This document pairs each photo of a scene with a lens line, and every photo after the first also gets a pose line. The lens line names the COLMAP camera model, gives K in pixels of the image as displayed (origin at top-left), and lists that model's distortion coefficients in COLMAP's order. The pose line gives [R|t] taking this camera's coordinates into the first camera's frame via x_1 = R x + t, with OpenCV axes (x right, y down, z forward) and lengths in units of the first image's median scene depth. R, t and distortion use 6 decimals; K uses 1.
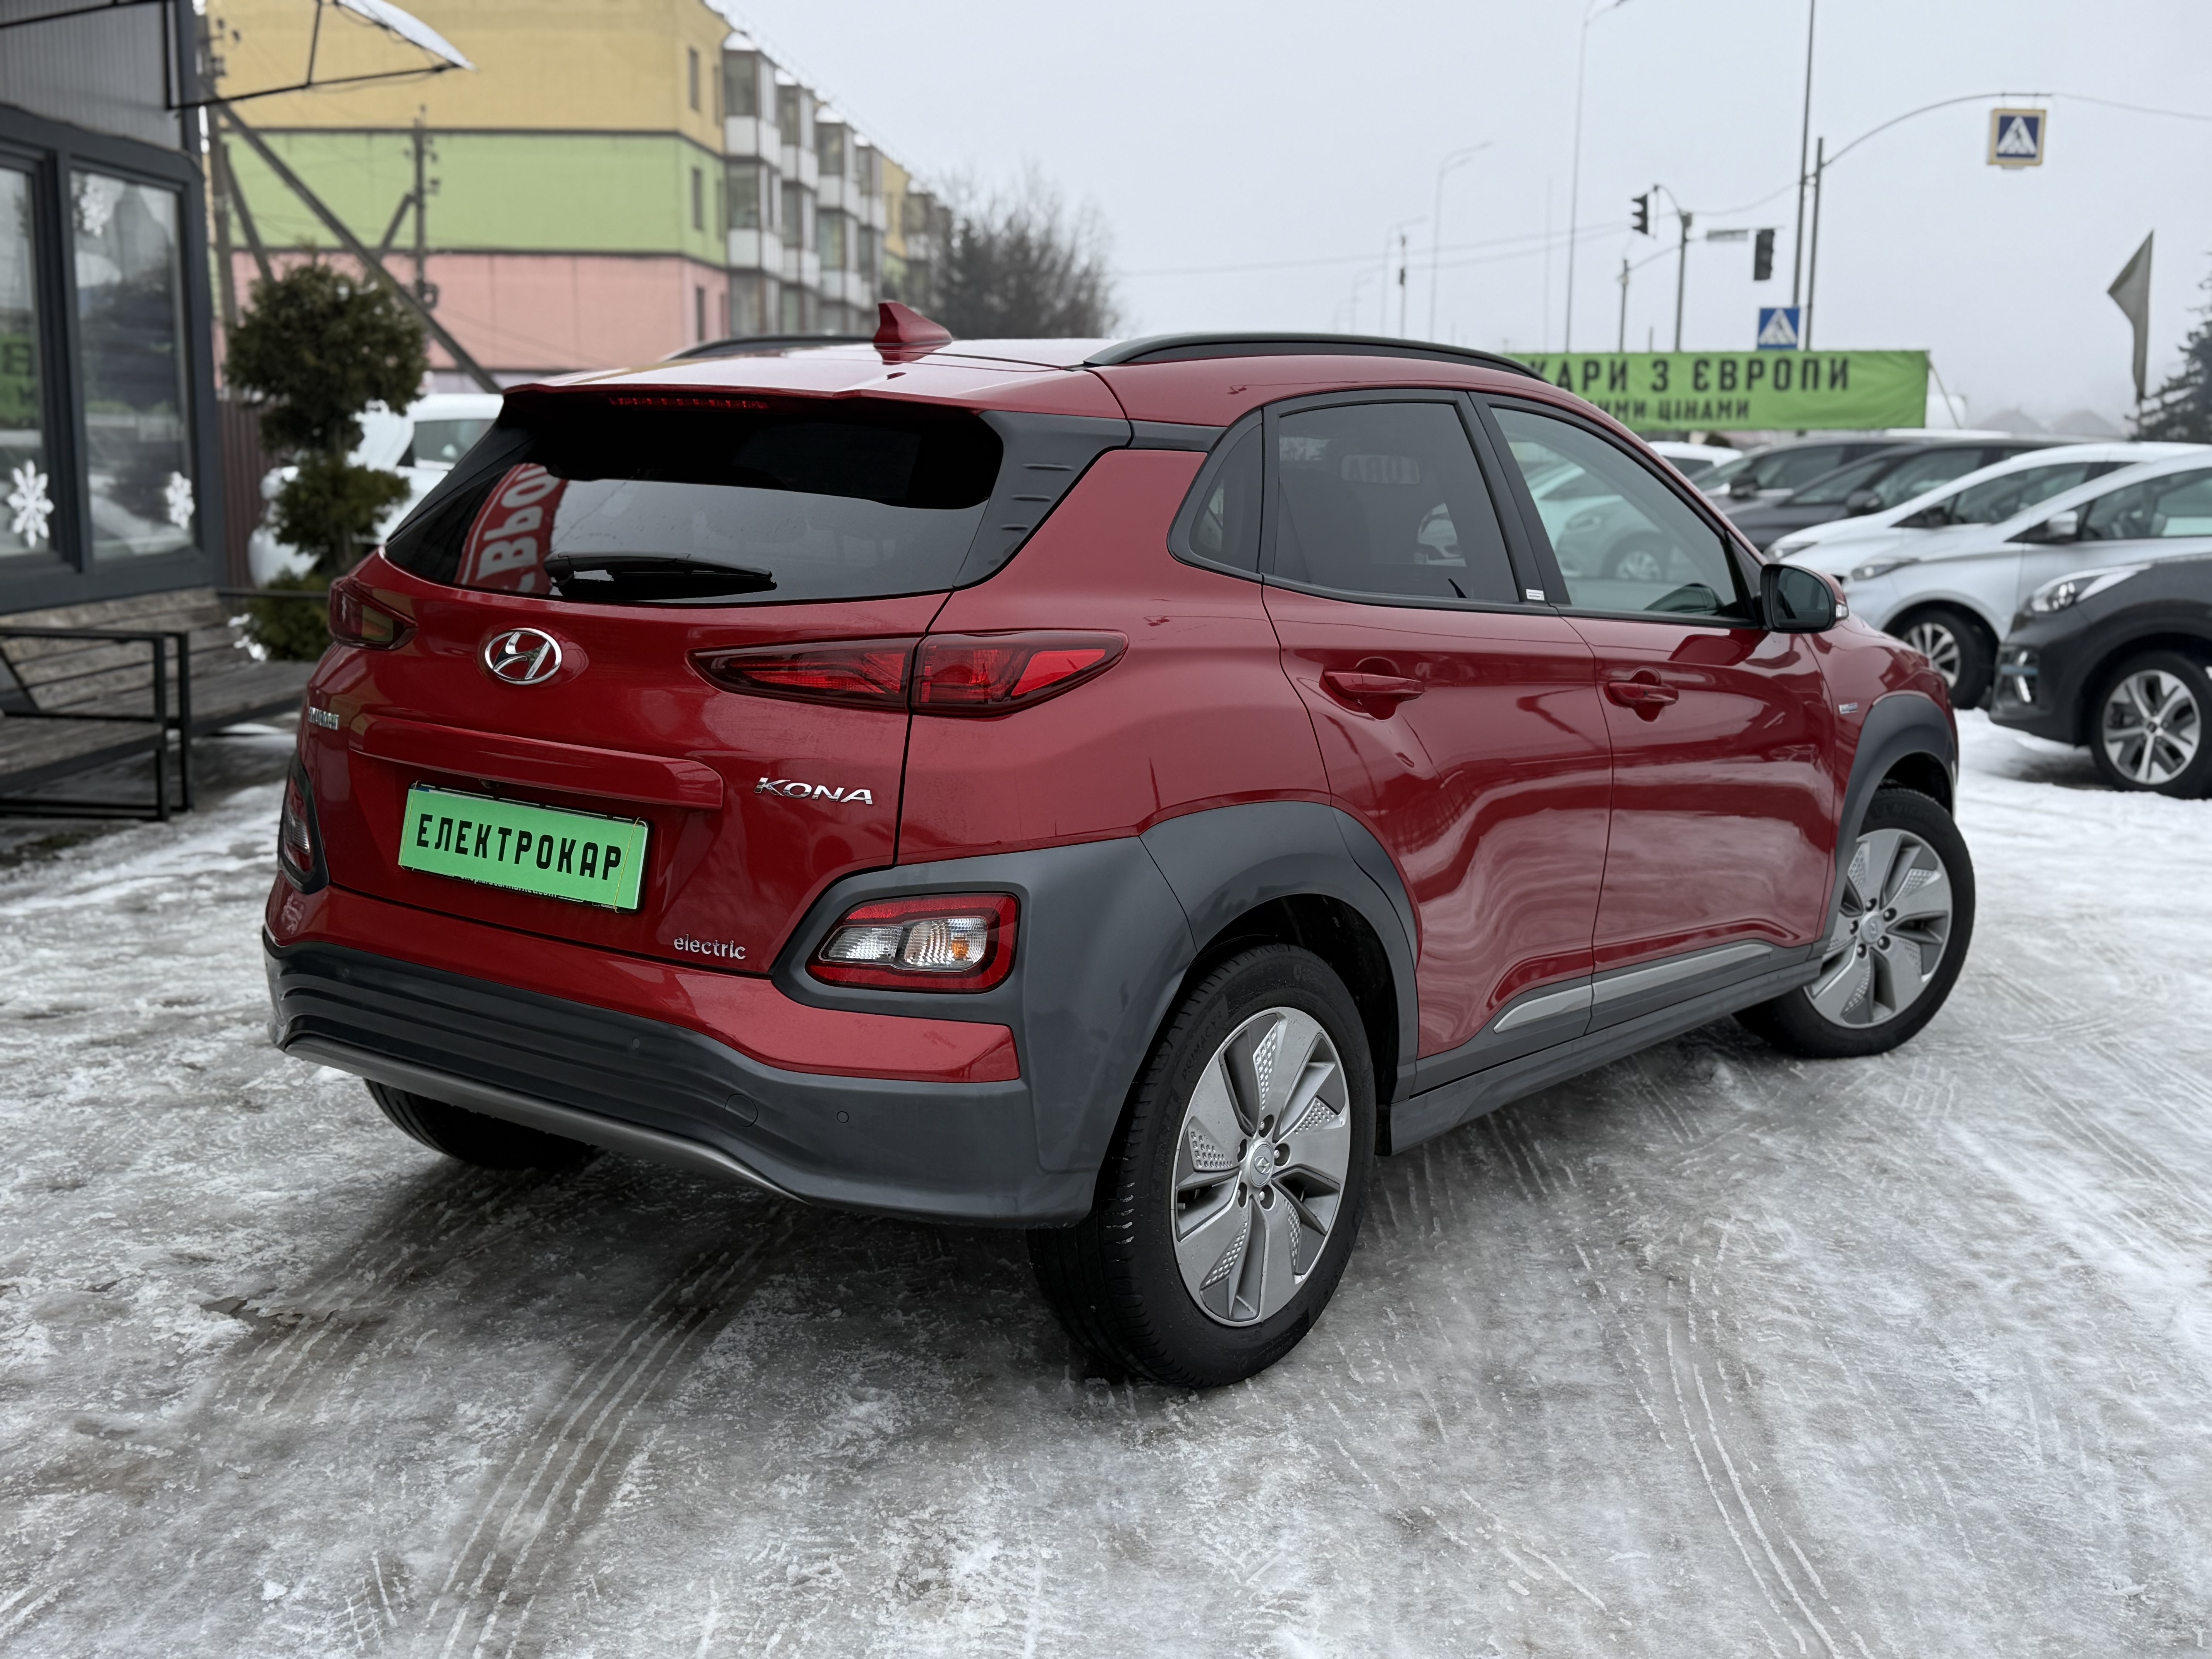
lens RADIAL K [[2367.0, 0, 1096.0], [0, 2367.0, 824.1], [0, 0, 1]] dist [0.189689, -0.449094]
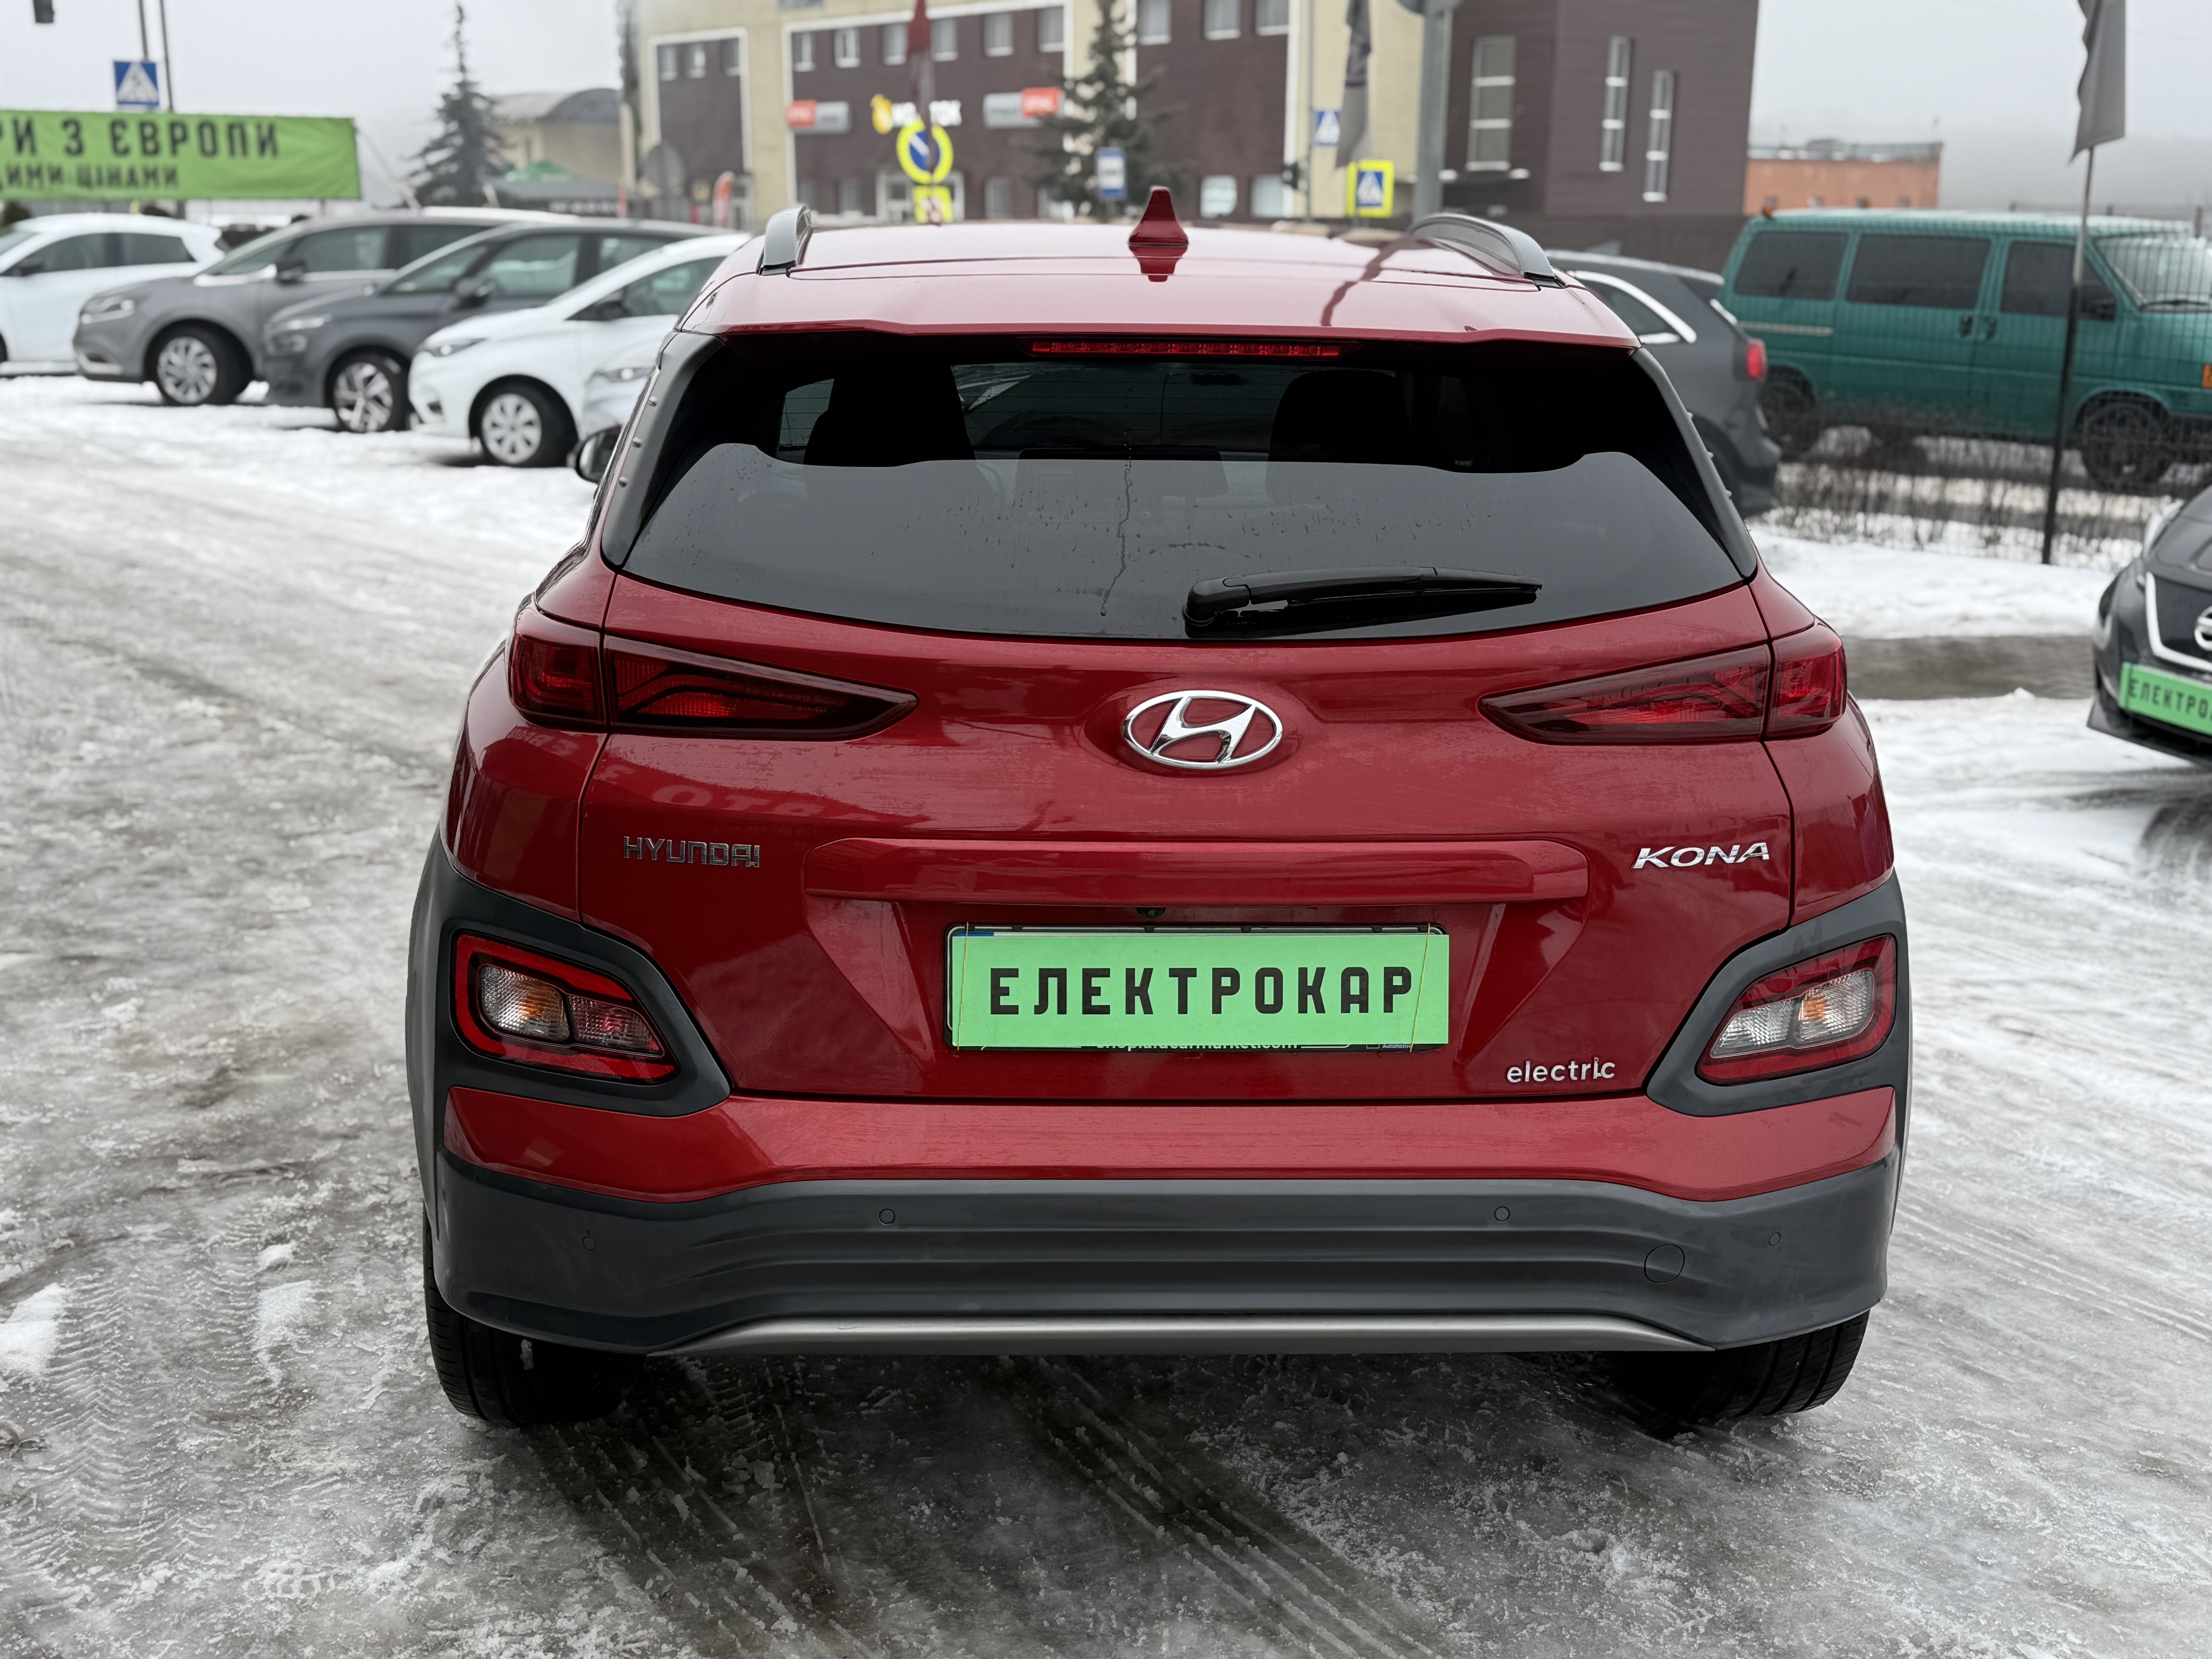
lens RADIAL K [[2369.5, 0, 1089.3], [0, 2369.5, 828.0], [0, 0, 1]] dist [0.174225, -0.381557]
pose [[0.757378, -0.167788, 0.631051, -0.686354], [0.103936, 0.985079, 0.137177, -0.135934], [-0.644652, -0.038306, 0.763516, 0.454056]]
